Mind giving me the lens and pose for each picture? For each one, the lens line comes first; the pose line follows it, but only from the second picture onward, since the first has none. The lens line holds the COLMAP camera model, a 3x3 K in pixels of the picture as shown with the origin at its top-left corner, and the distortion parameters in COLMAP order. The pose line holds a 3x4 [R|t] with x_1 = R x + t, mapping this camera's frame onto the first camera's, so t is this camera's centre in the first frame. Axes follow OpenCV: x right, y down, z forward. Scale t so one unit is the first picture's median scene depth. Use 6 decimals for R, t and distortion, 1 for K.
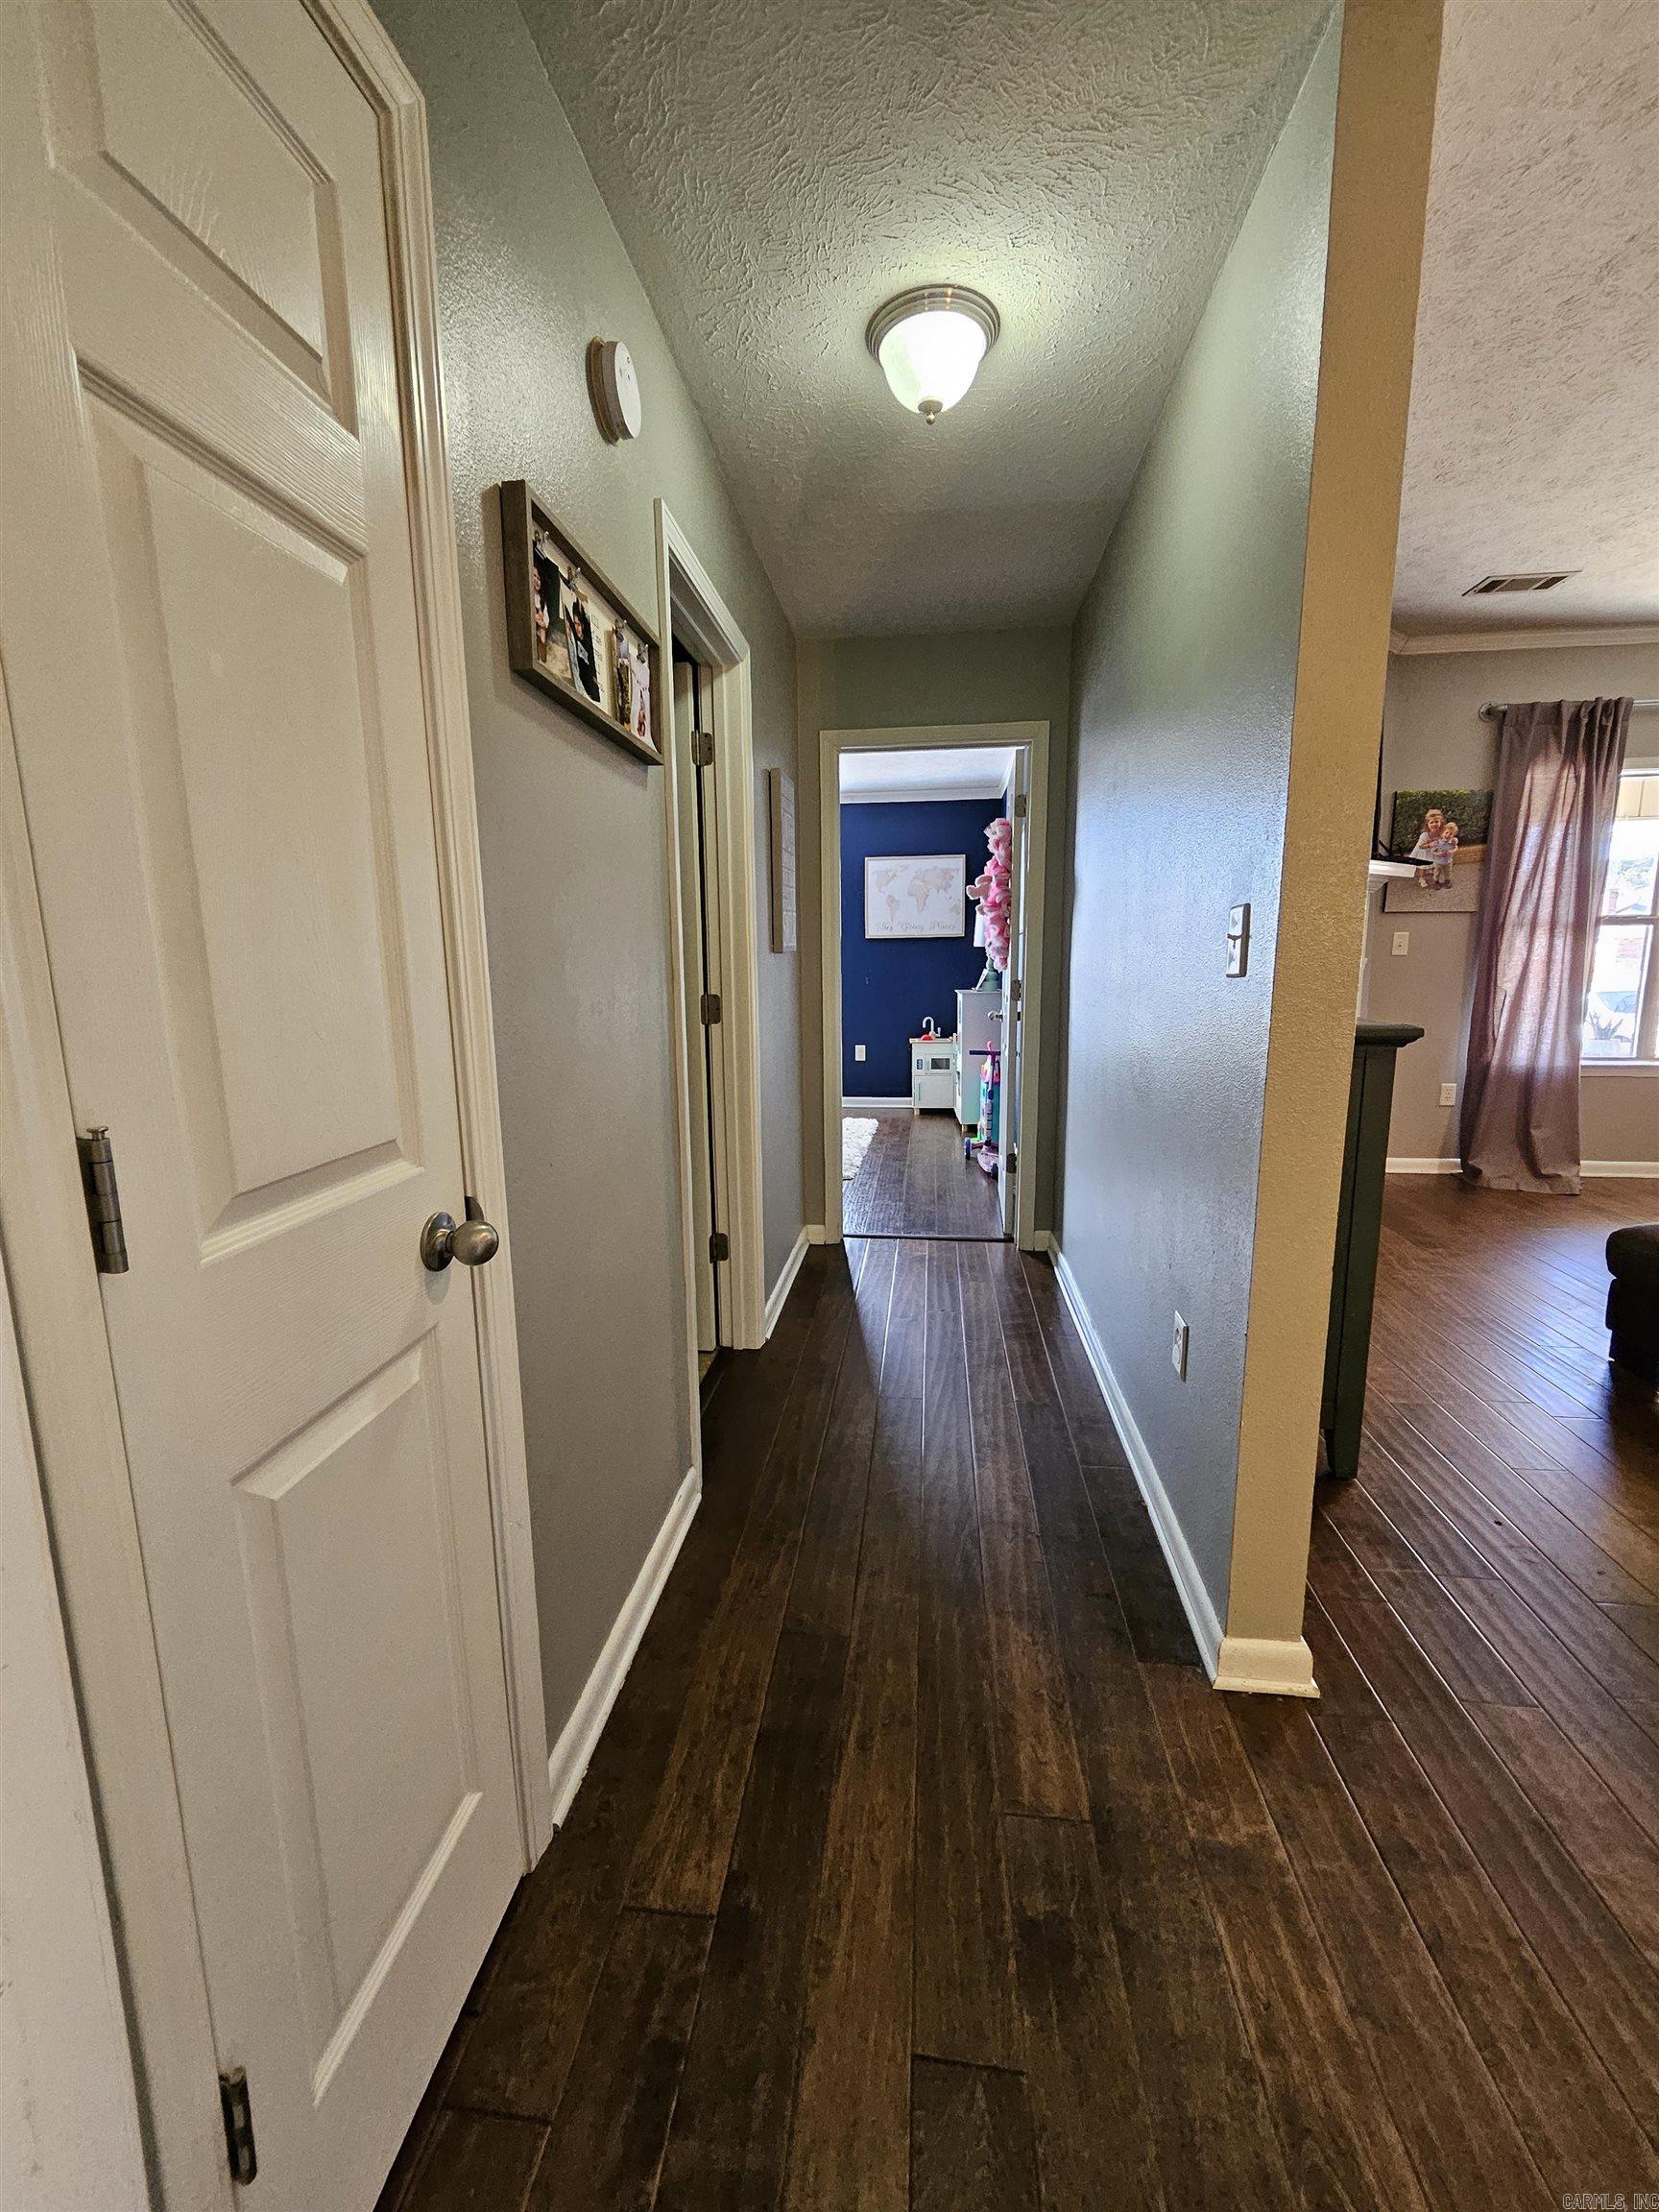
lens RADIAL K [[877.3, 0, 820.3], [0, 877.3, 1097.7], [0, 0, 1]] dist [-0.001712, -0.000202]
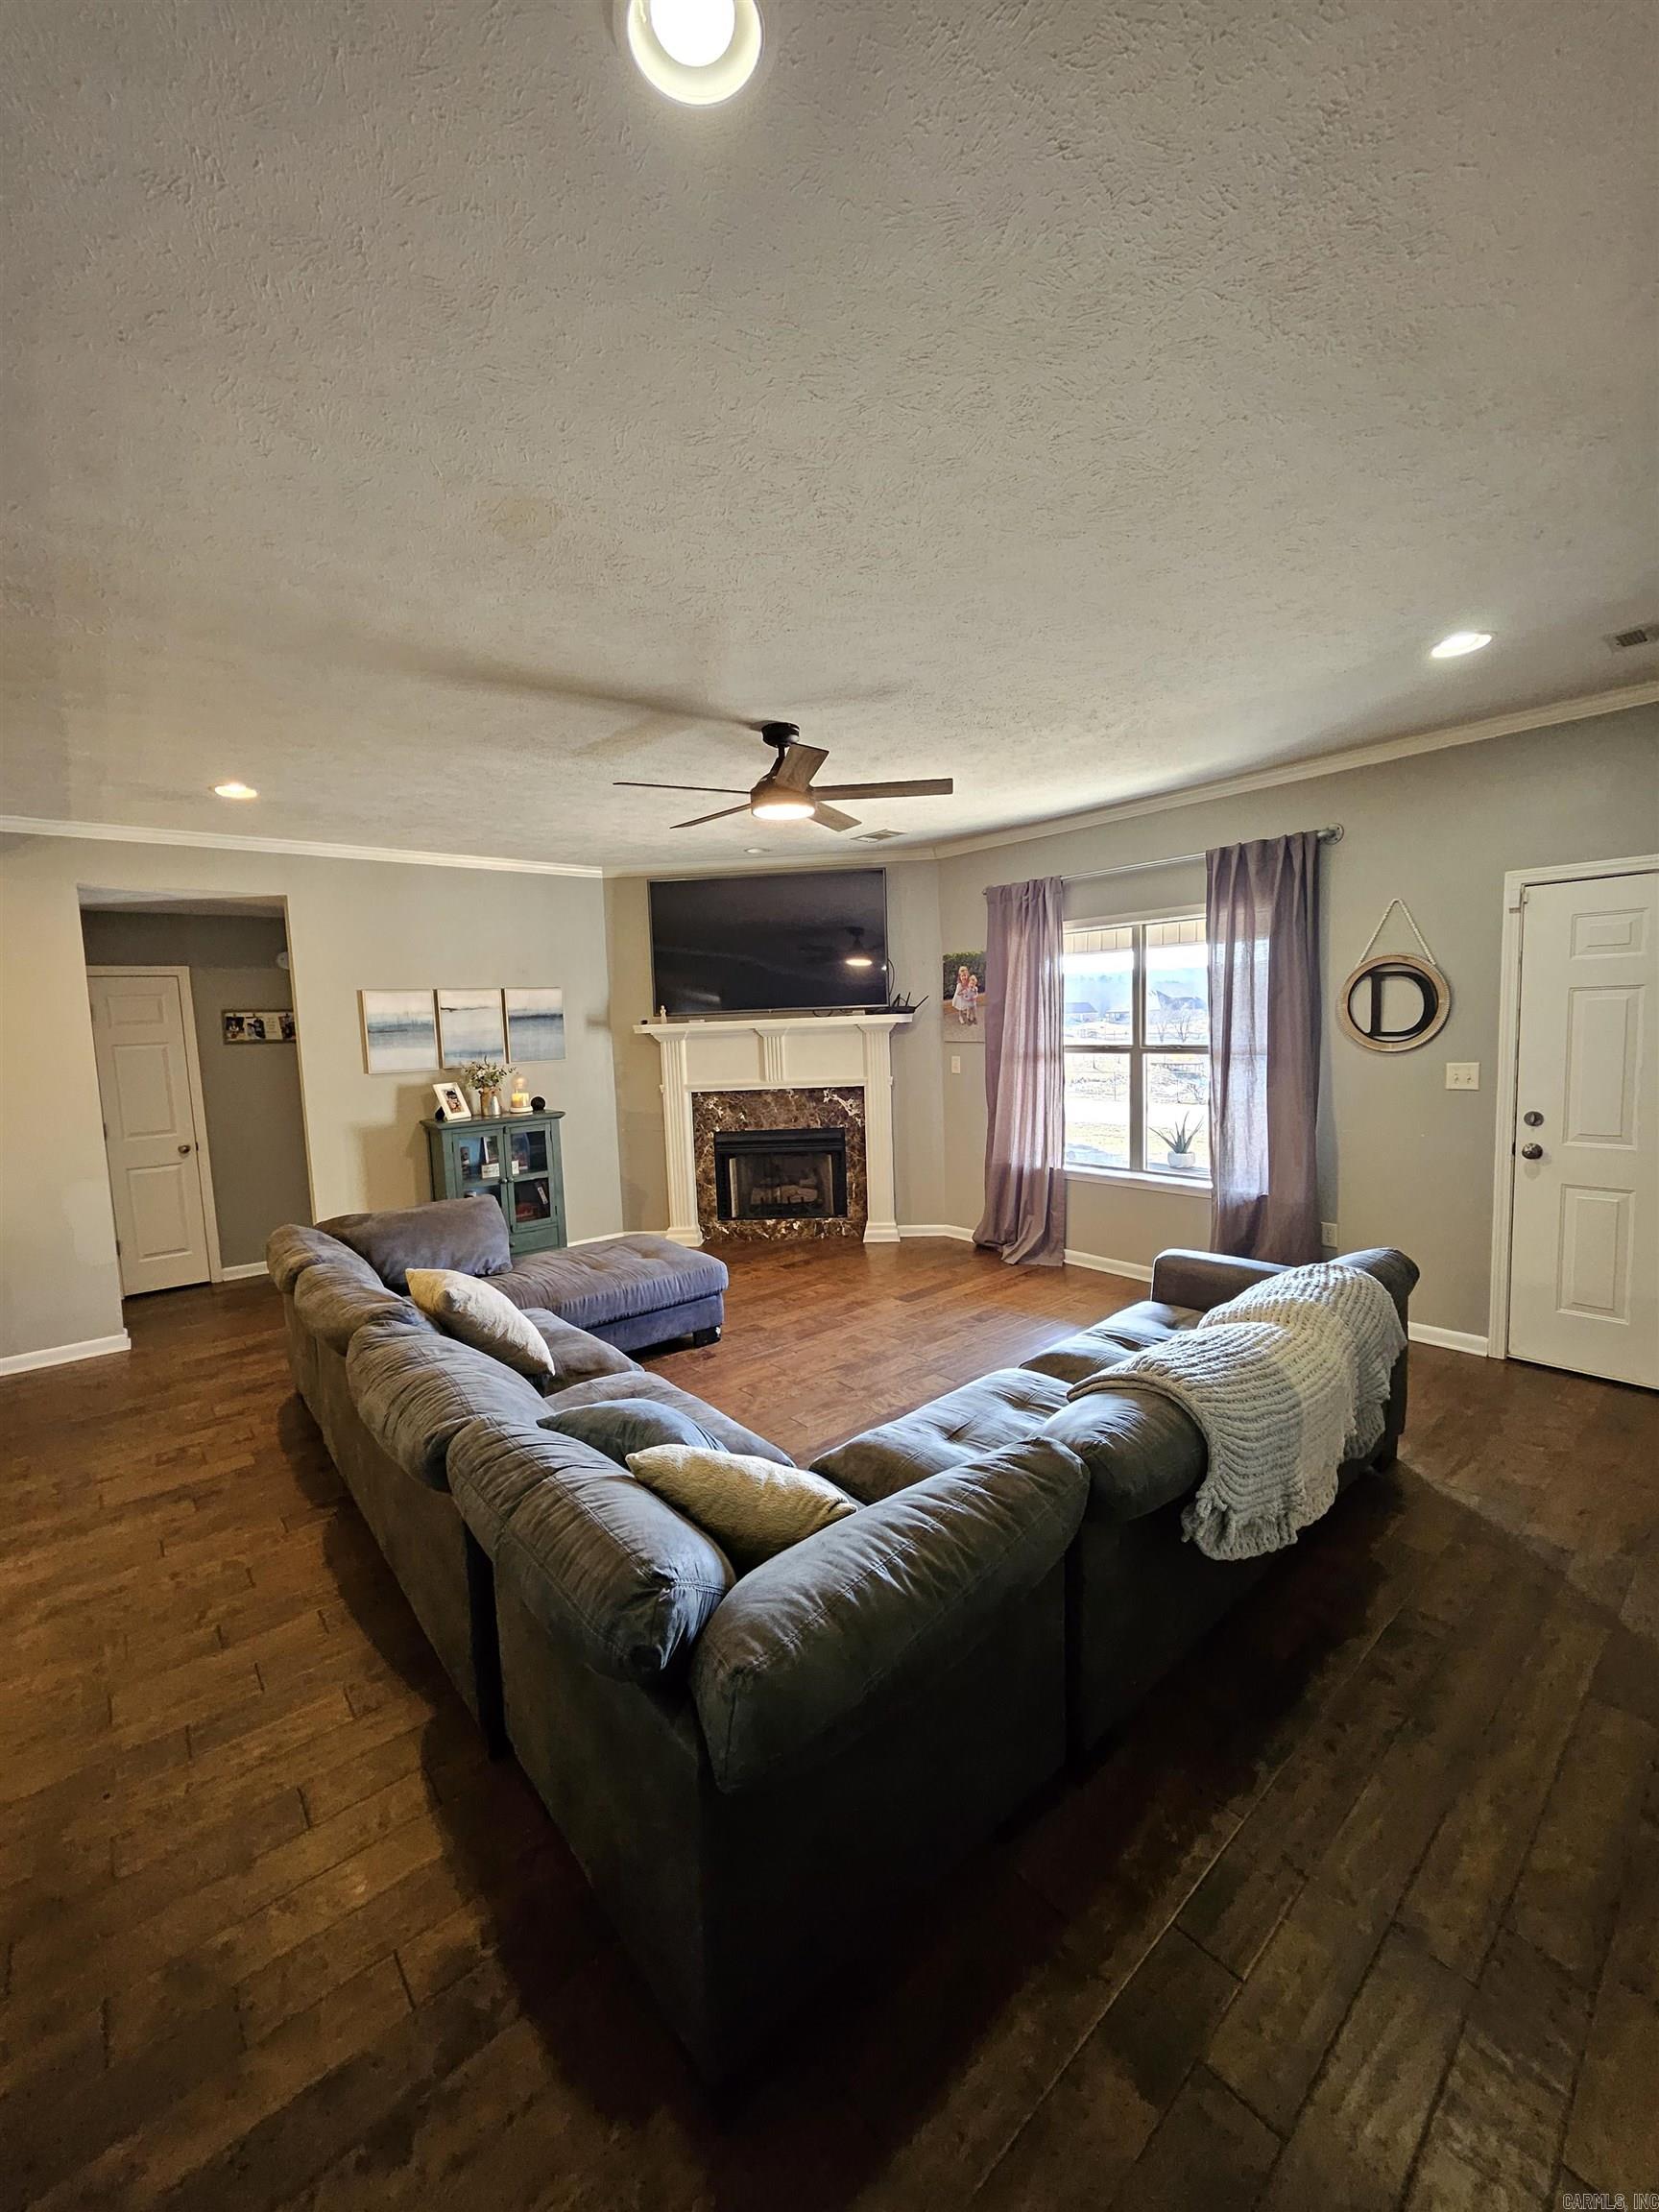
lens RADIAL K [[877.3, 0, 820.3], [0, 877.3, 1097.7], [0, 0, 1]] dist [-0.001712, -0.000202]
pose [[0.739290, 0.045043, -0.671879, 1.490961], [-0.074887, 0.997071, -0.015556, -0.095111], [0.669210, 0.061815, 0.740497, -0.126751]]
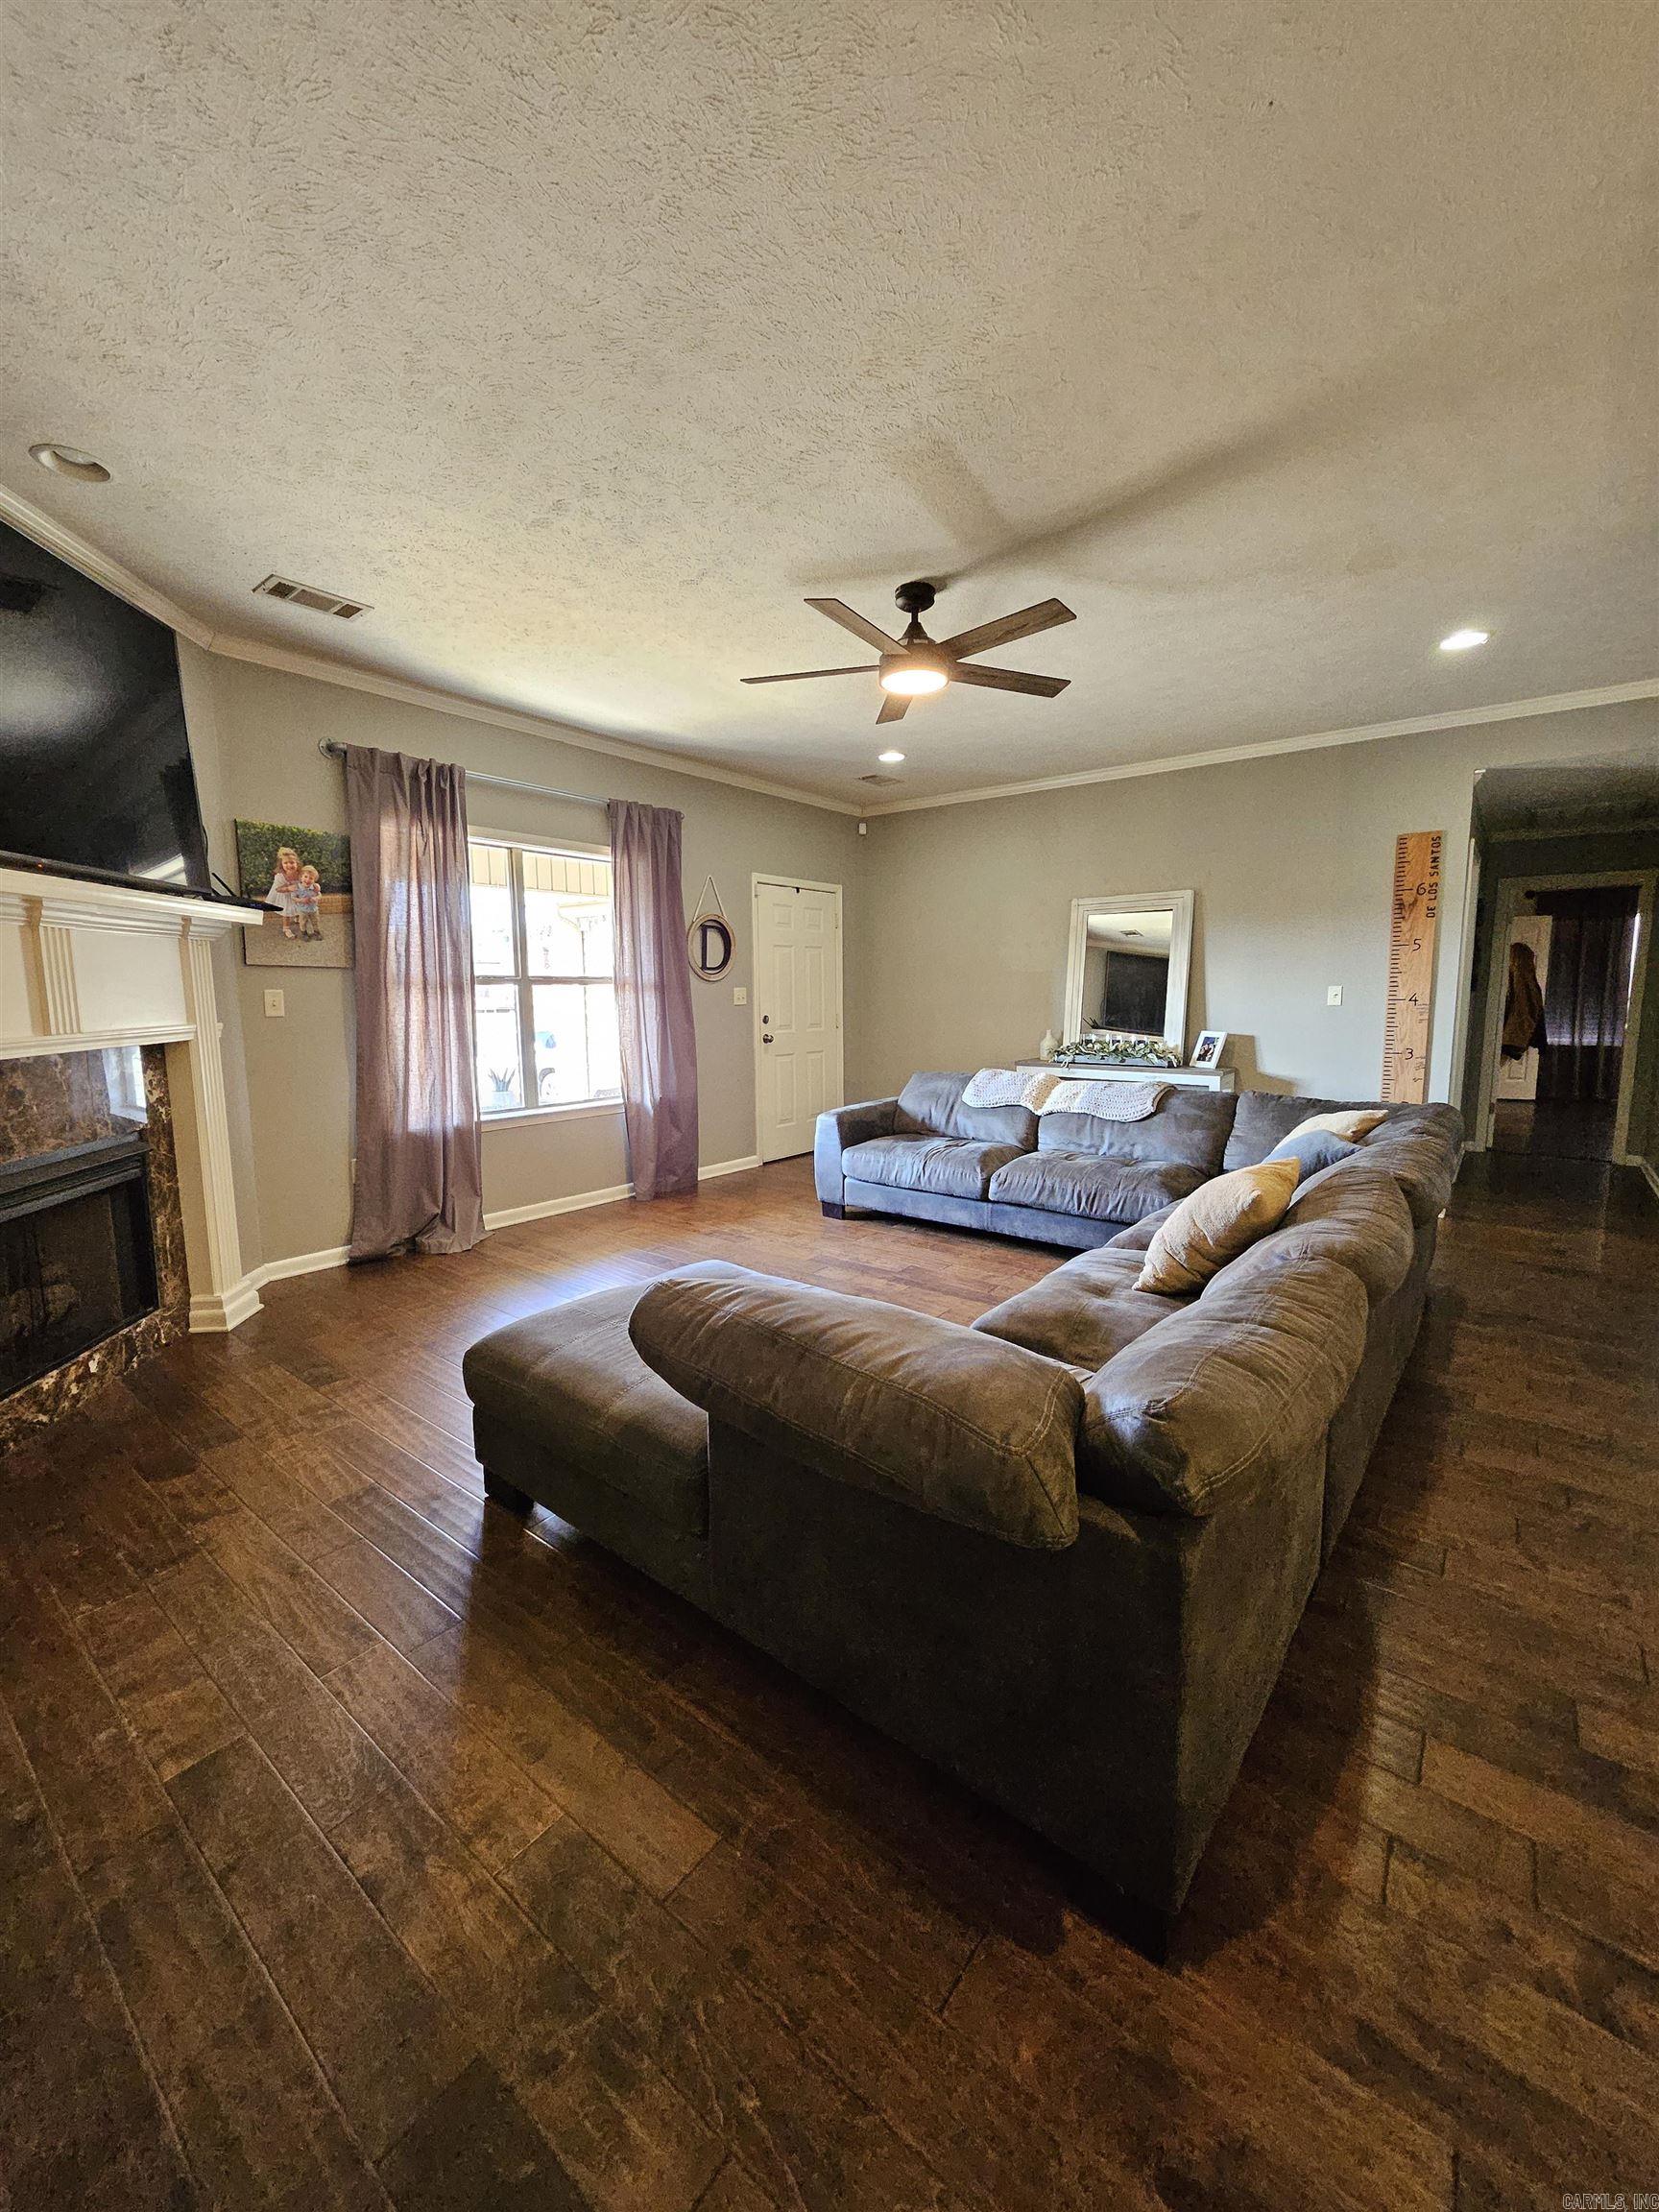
lens RADIAL K [[861.5, 0, 829.5], [0, 861.5, 1106.0], [0, 0, 1]] dist [-0.000366, -0.000086]
pose [[0.508606, -0.107138, 0.854308, 0.229272], [0.130928, 0.990313, 0.046247, -0.048967], [-0.850986, 0.088331, 0.517706, 0.135846]]
